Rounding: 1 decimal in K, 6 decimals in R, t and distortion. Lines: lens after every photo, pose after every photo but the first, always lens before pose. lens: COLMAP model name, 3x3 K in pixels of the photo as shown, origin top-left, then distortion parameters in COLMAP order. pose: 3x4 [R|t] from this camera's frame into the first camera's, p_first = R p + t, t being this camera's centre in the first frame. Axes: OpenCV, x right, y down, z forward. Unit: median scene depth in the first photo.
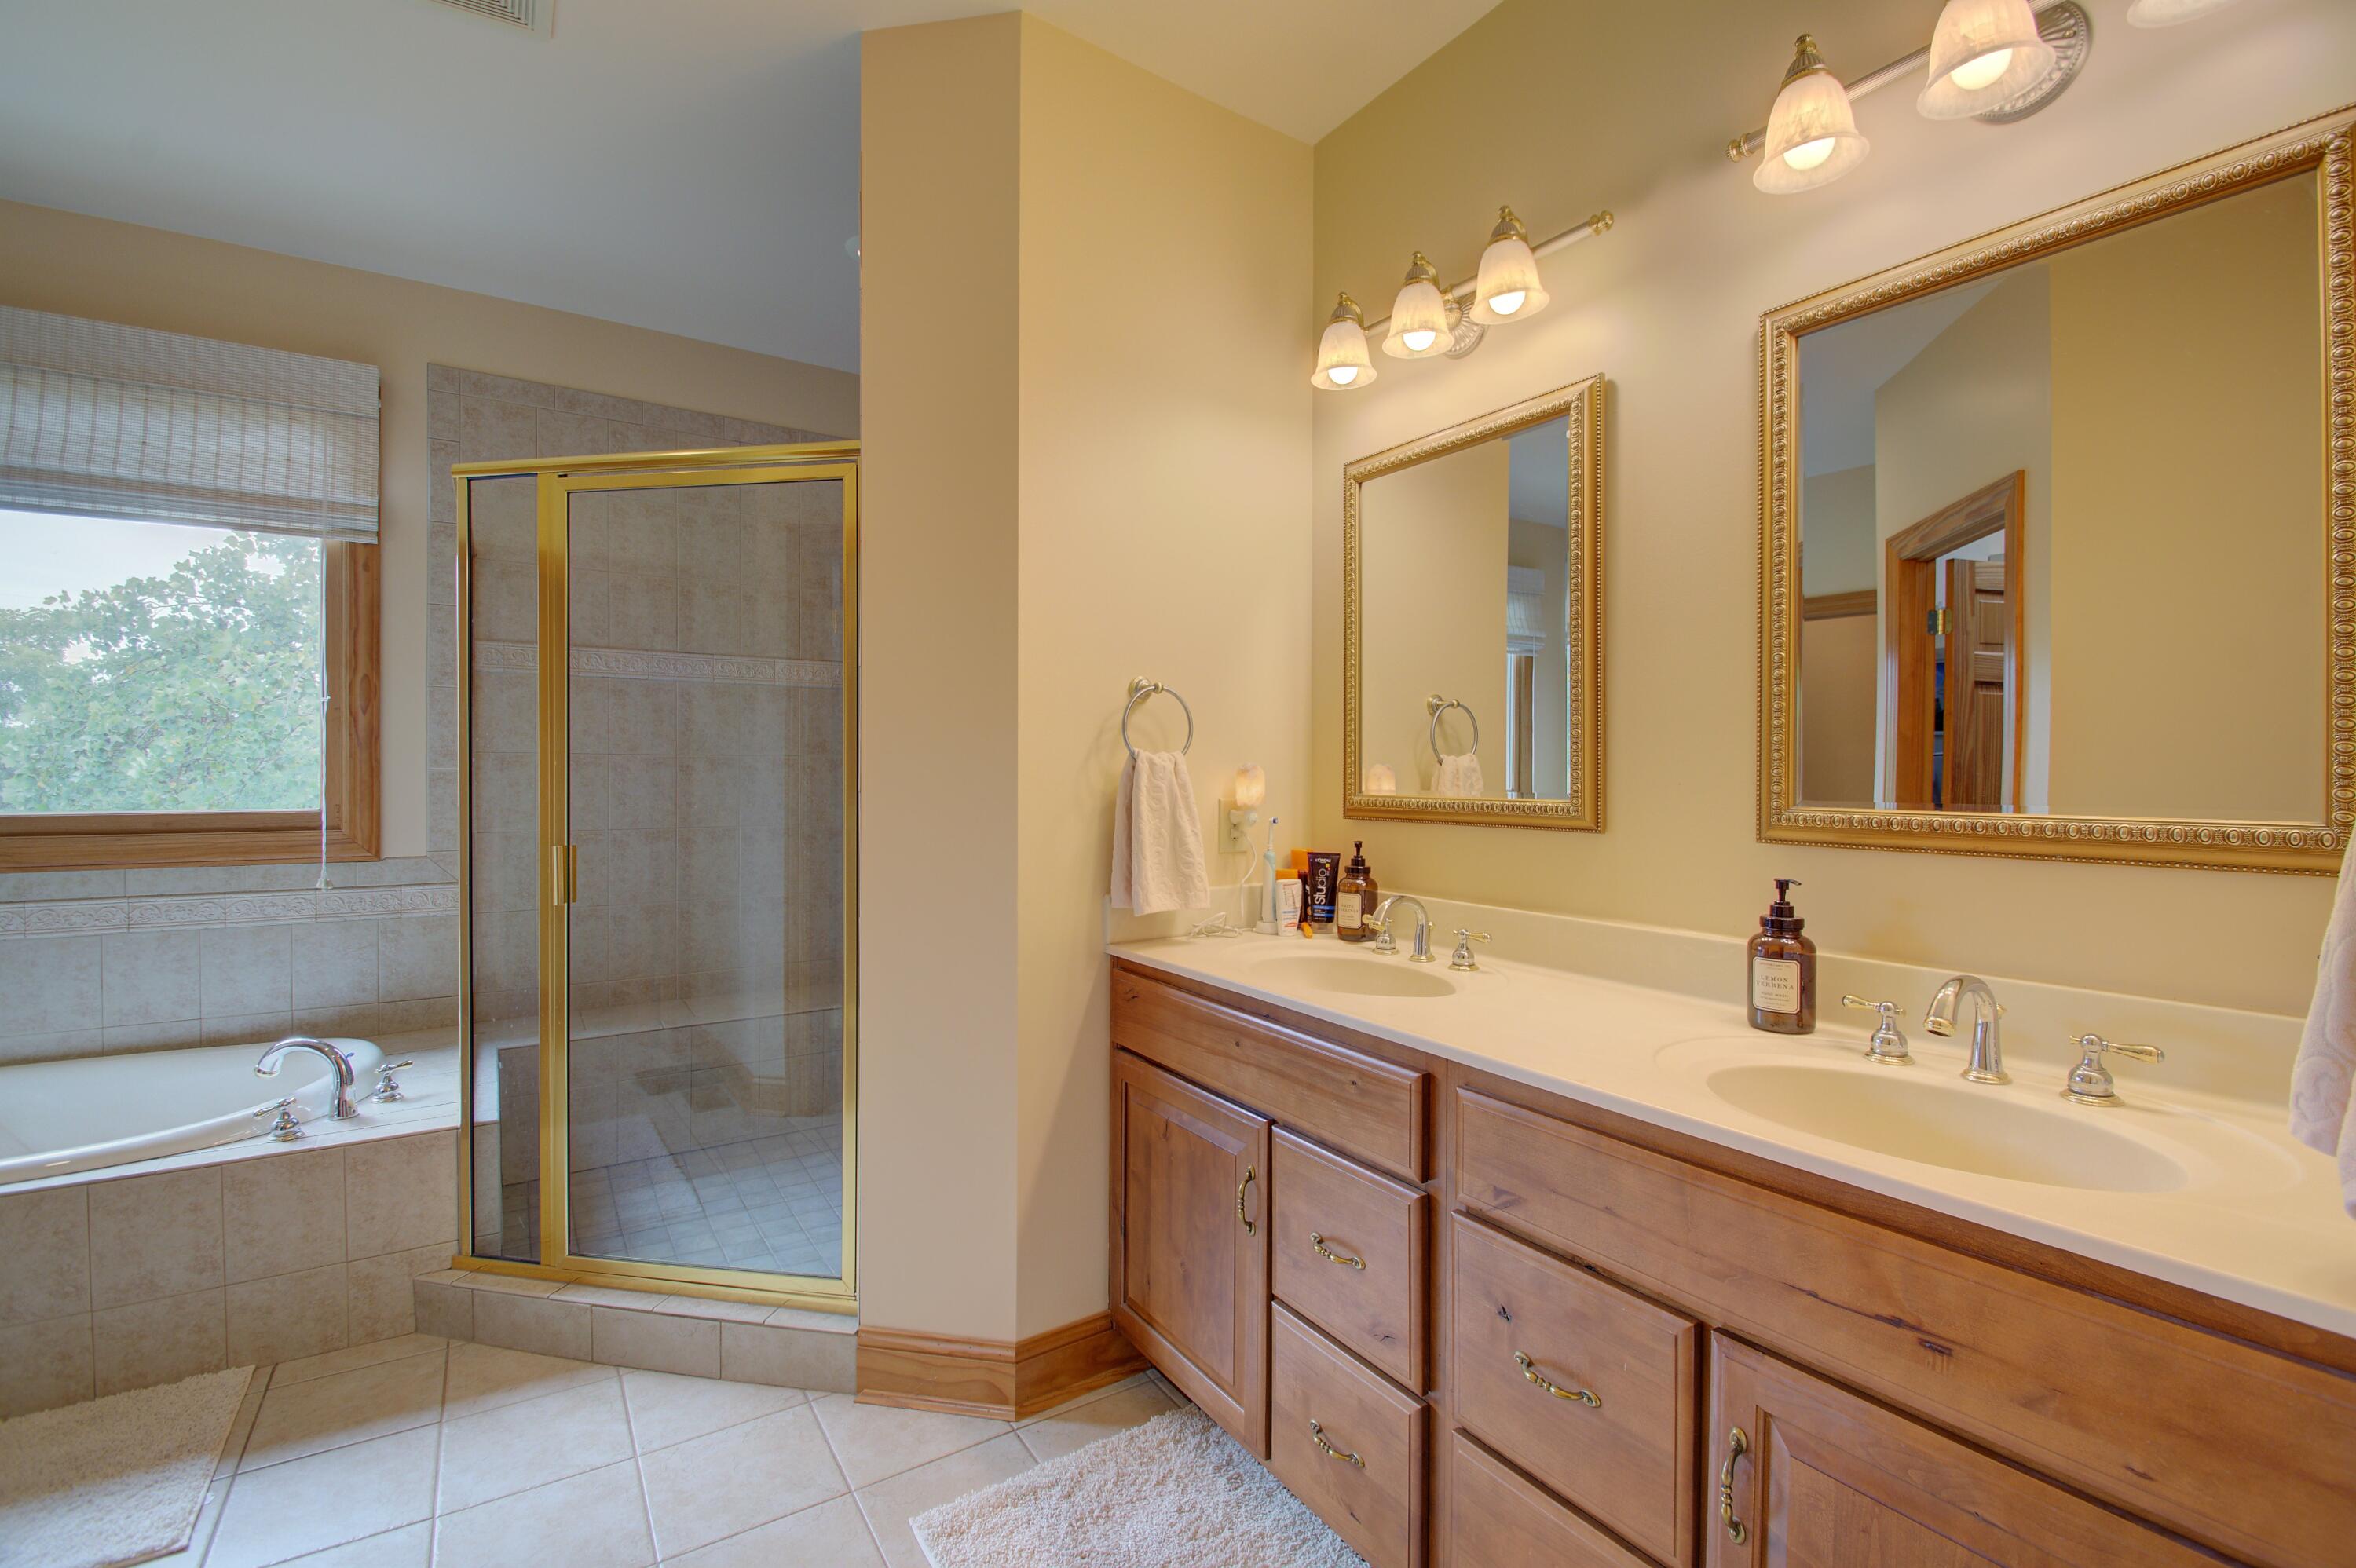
lens RADIAL K [[1030.0, 0, 1199.4], [0, 1030.0, 774.3], [0, 0, 1]] dist [-0.005791, -0.003788]
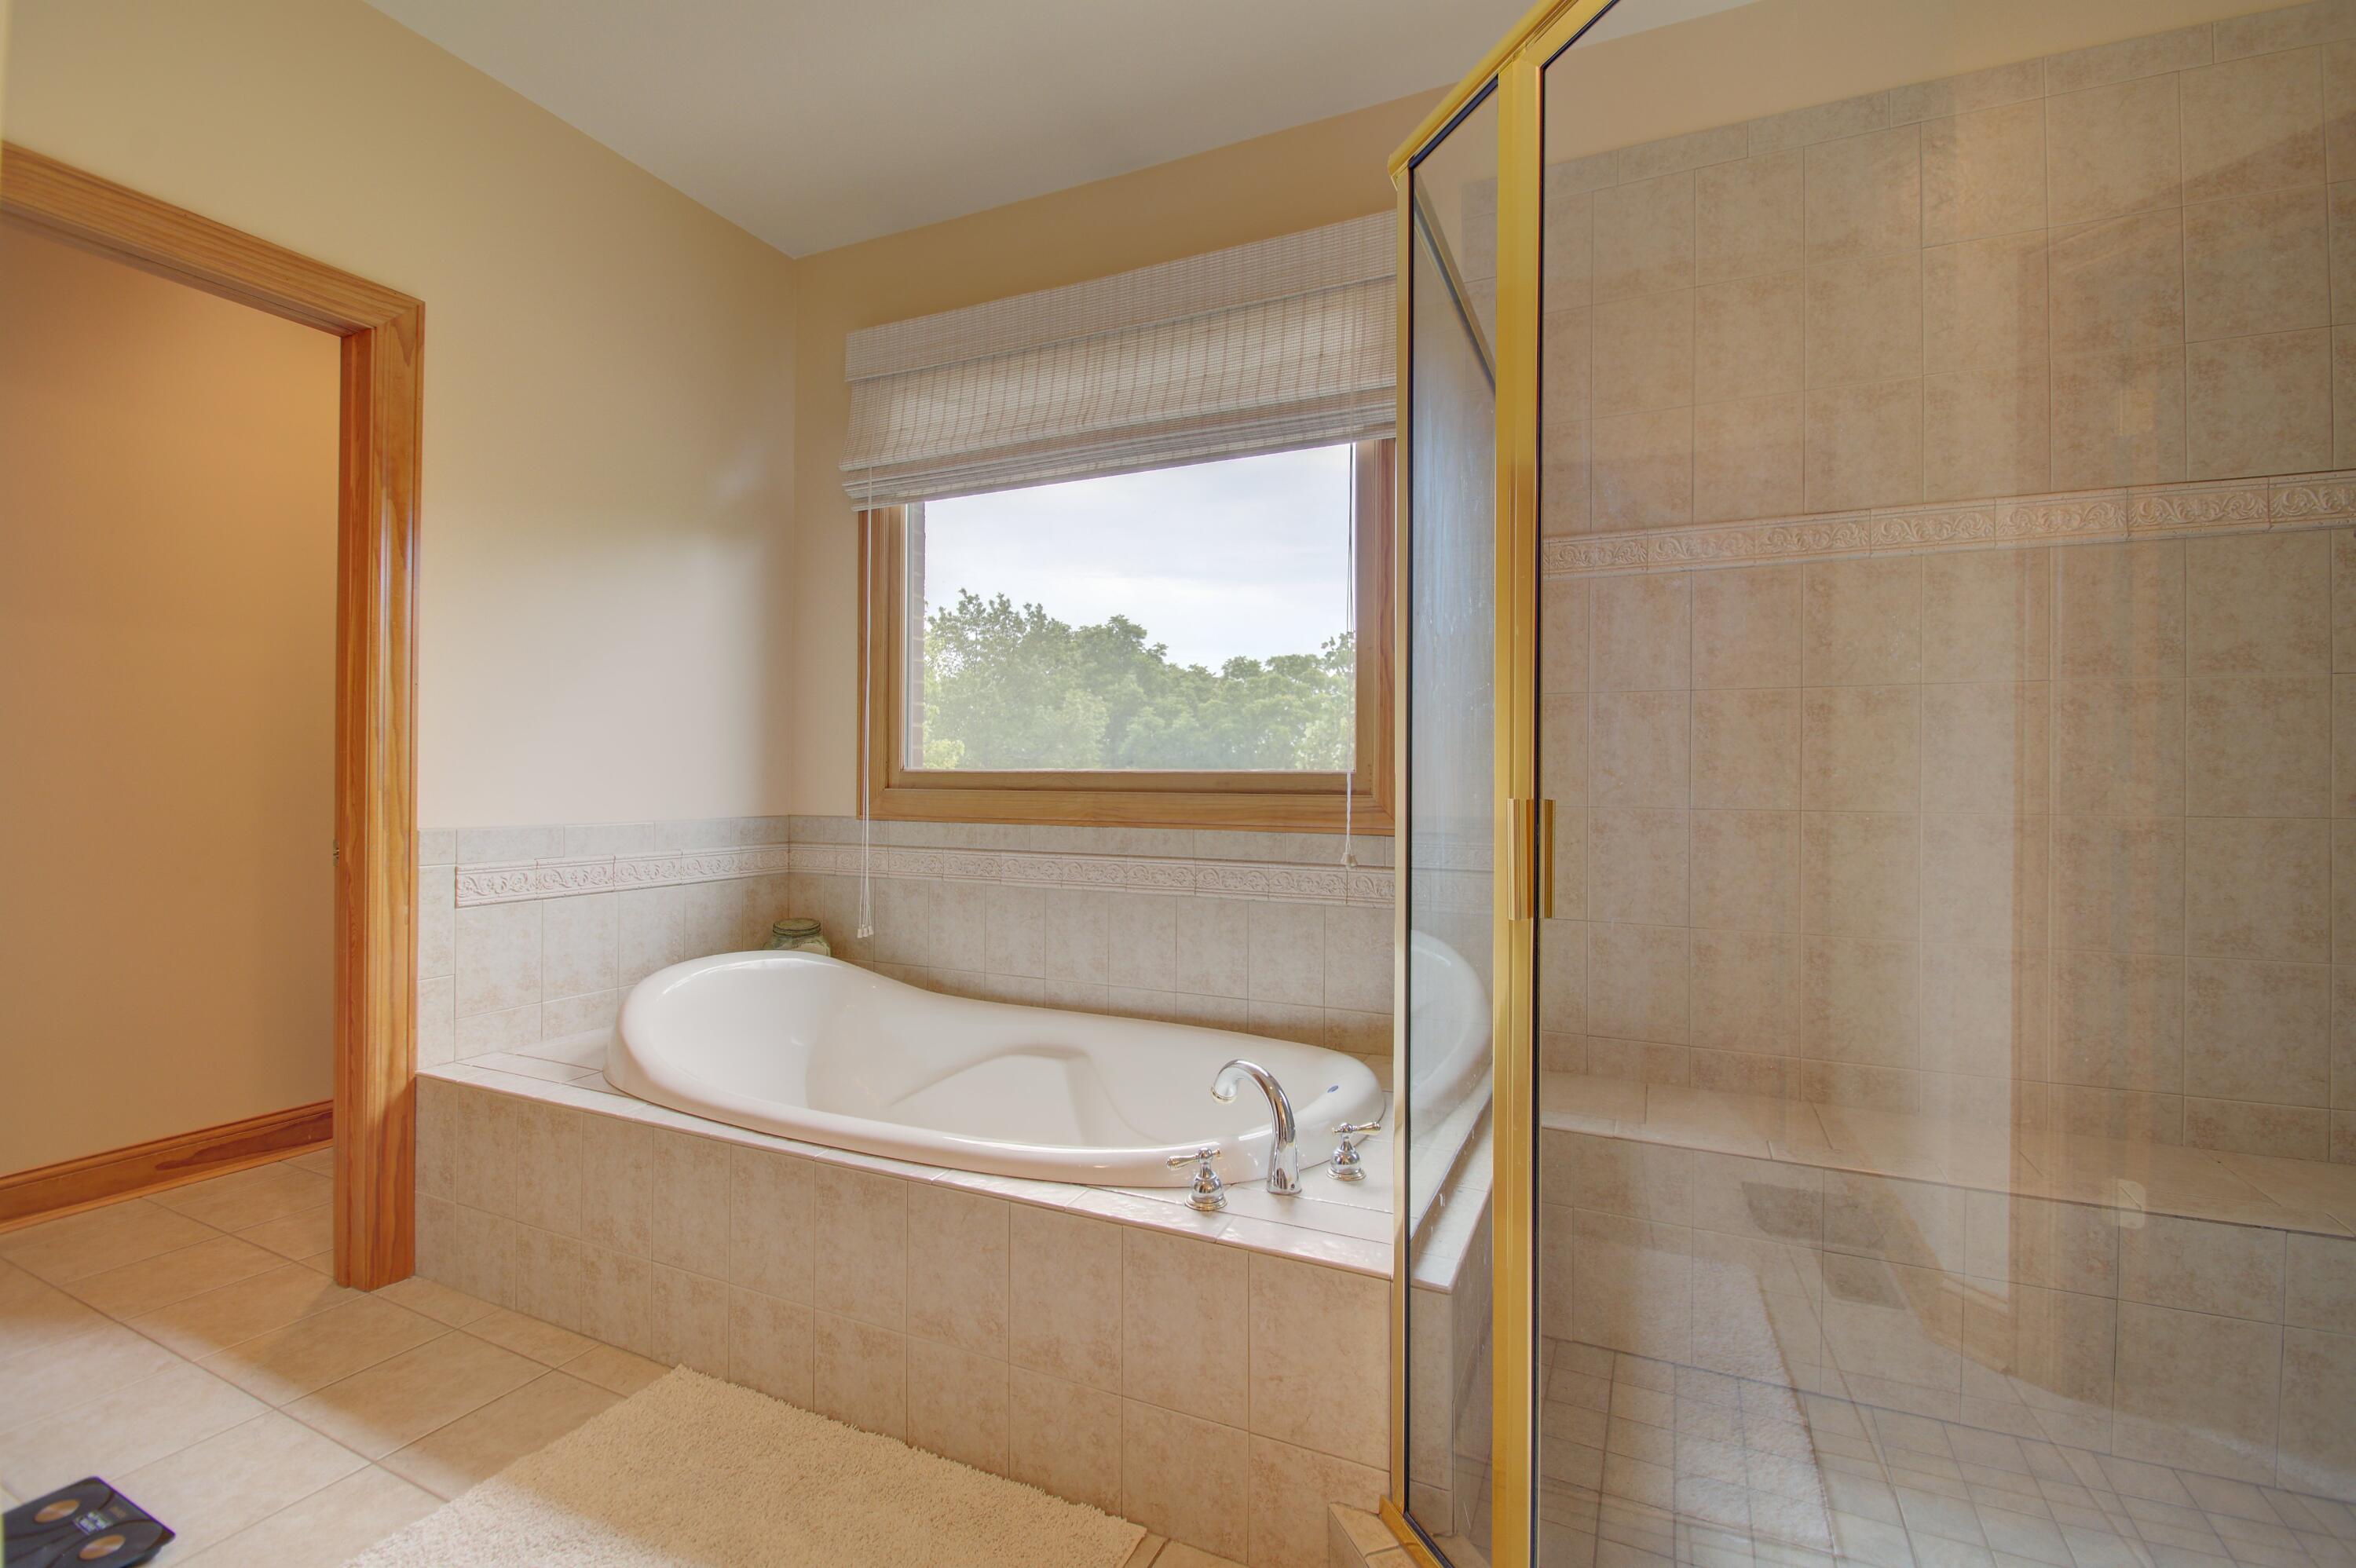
lens RADIAL K [[1030.0, 0, 1186.9], [0, 1030.0, 774.3], [0, 0, 1]] dist [-0.005791, -0.003788]
pose [[0.515573, -0.005897, -0.856826, -0.219897], [-0.010852, 0.999851, -0.013412, 0.051565], [0.856777, 0.016213, 0.515432, 0.468413]]
